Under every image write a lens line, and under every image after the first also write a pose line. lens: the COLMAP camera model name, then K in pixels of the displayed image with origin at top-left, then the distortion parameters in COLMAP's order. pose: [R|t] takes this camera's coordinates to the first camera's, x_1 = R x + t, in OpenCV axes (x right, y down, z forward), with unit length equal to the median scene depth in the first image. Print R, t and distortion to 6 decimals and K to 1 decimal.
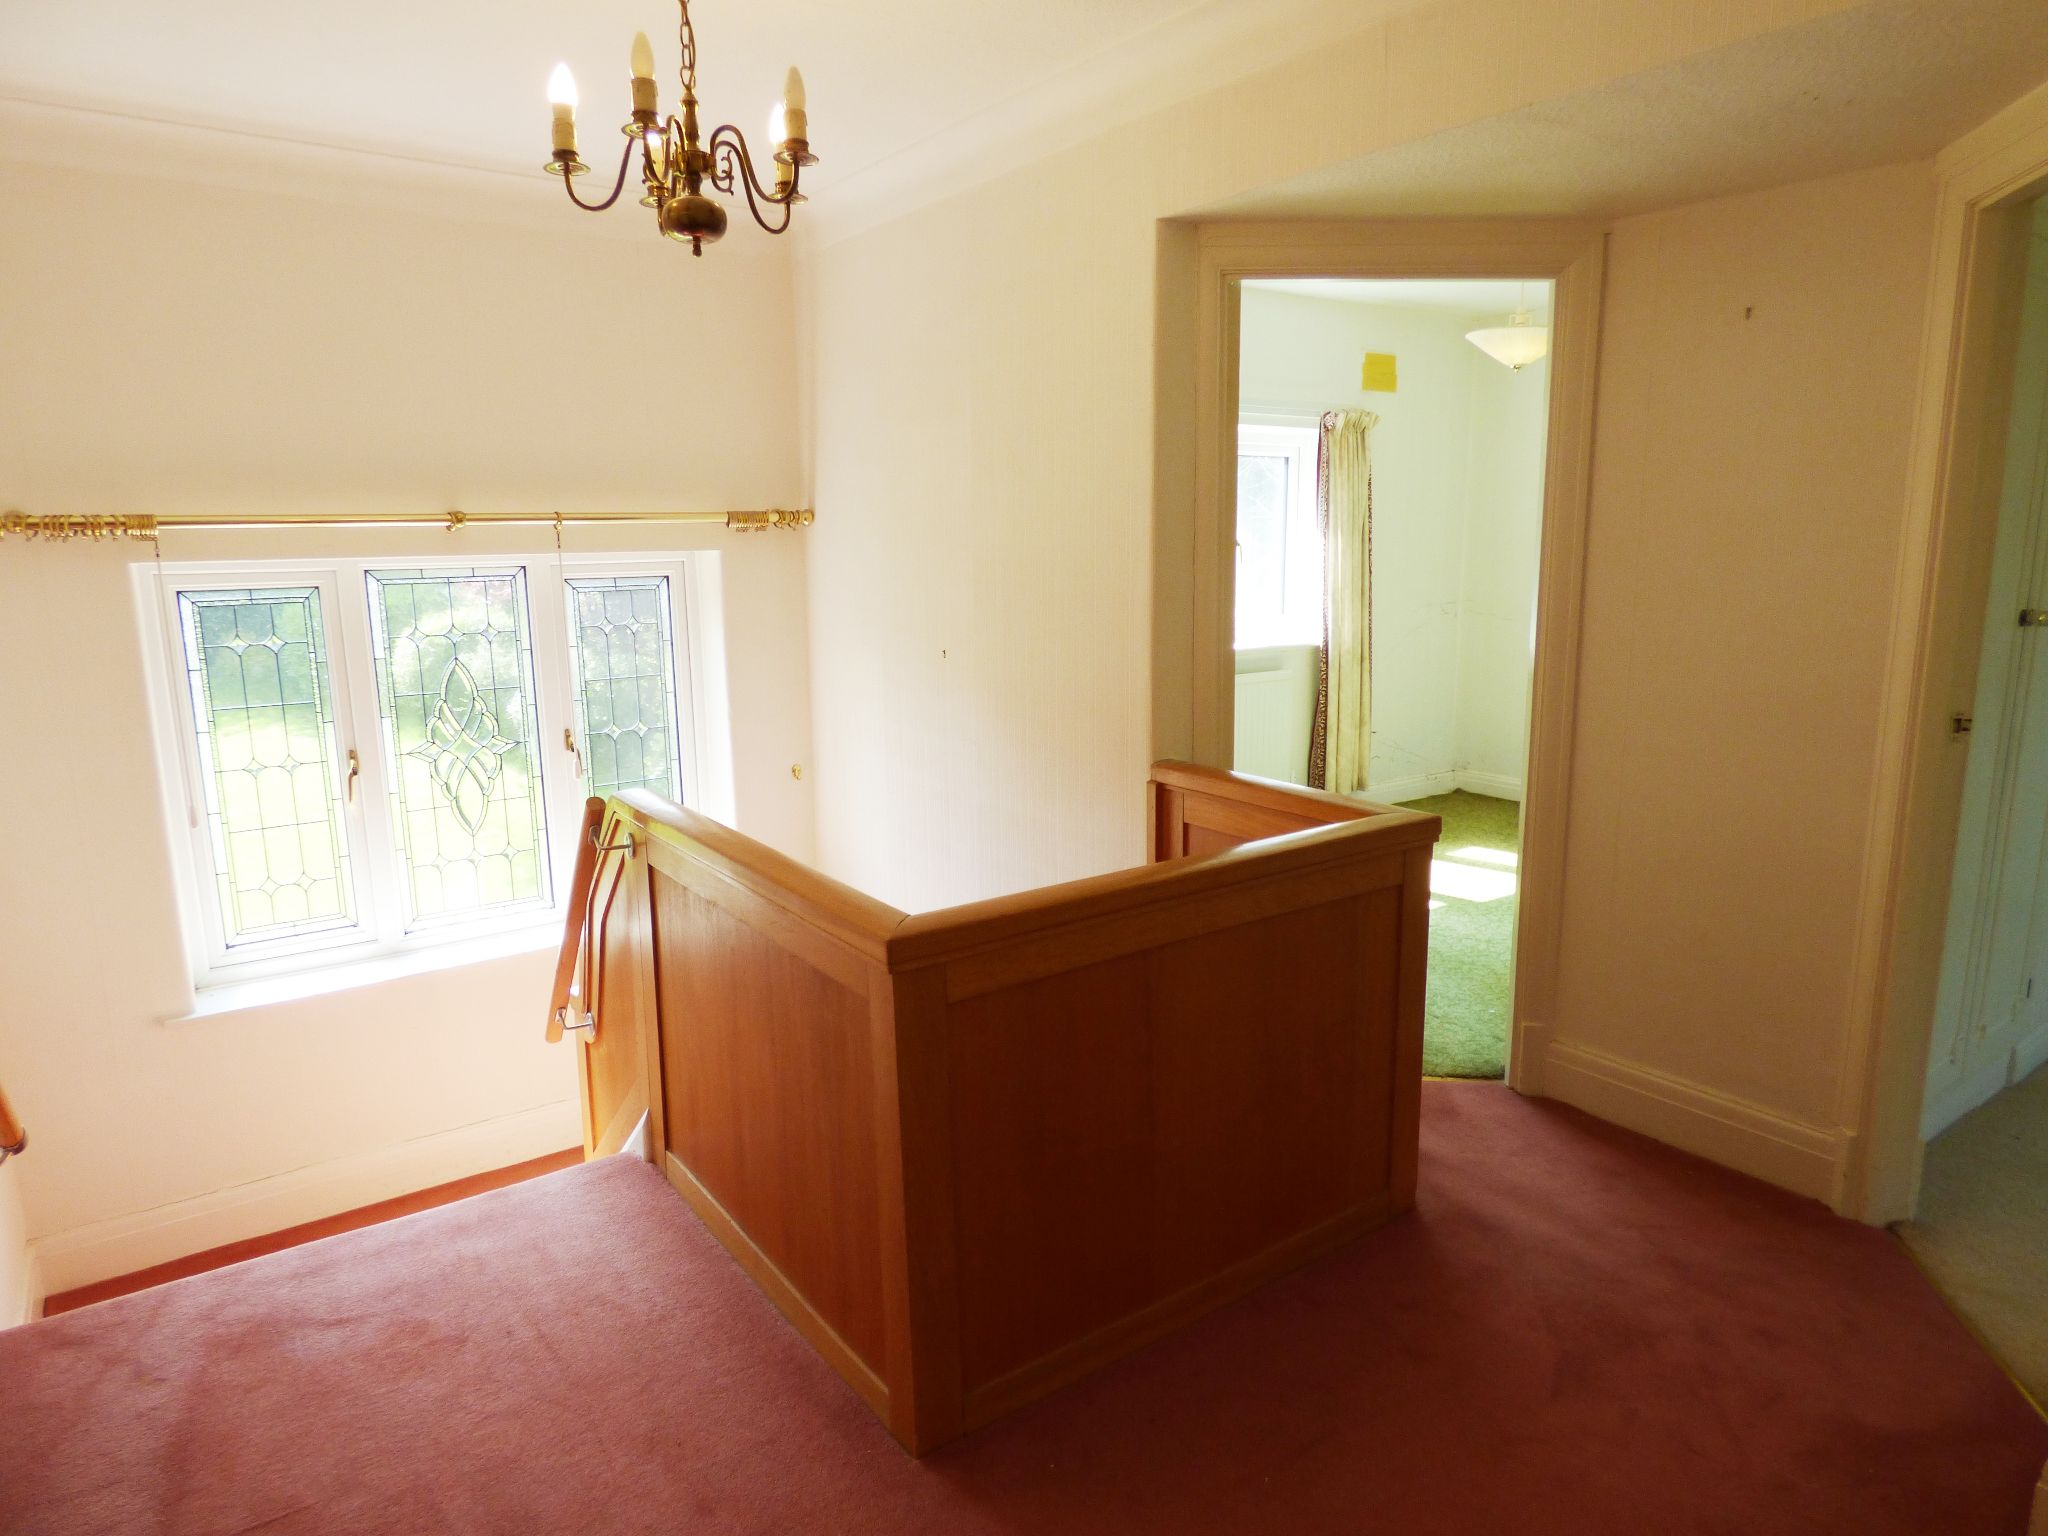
lens RADIAL K [[1255.7, 0, 1023.1], [0, 1255.7, 767.6], [0, 0, 1]] dist [-0.015387, 0.003874]
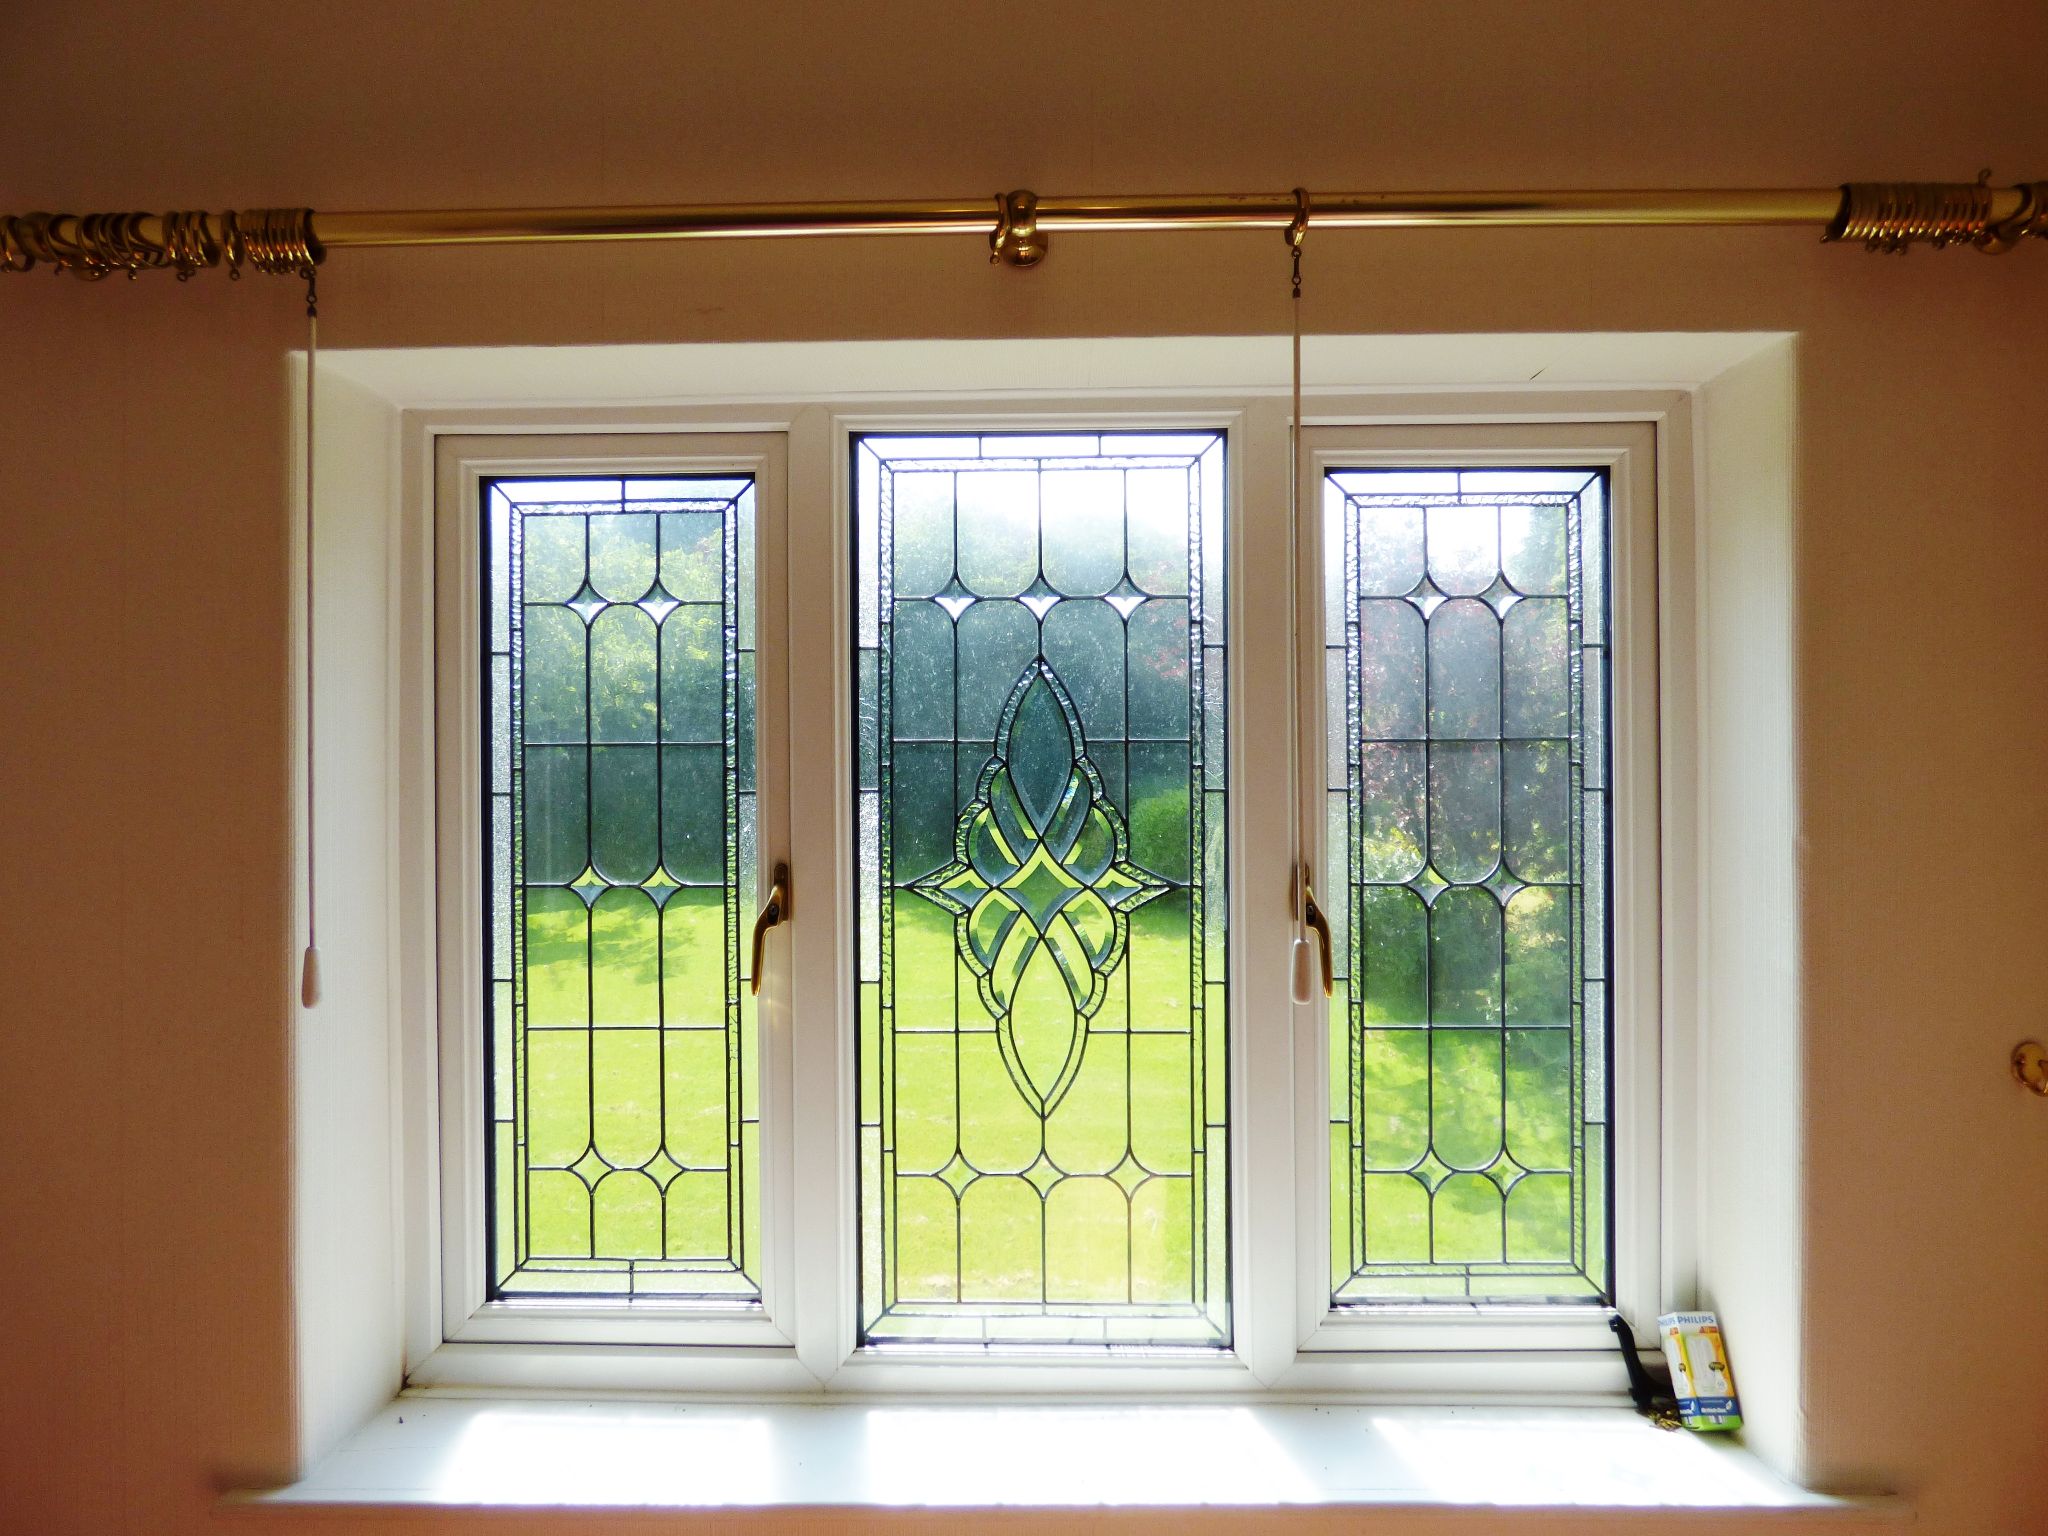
lens RADIAL K [[1255.7, 0, 1024.9], [0, 1255.7, 768.0], [0, 0, 1]] dist [-0.015387, 0.003874]
pose [[0.798852, 0.010813, -0.601430, -0.139698], [-0.117685, 0.983326, -0.138636, 0.001760], [0.589903, 0.181529, 0.786805, 0.442910]]
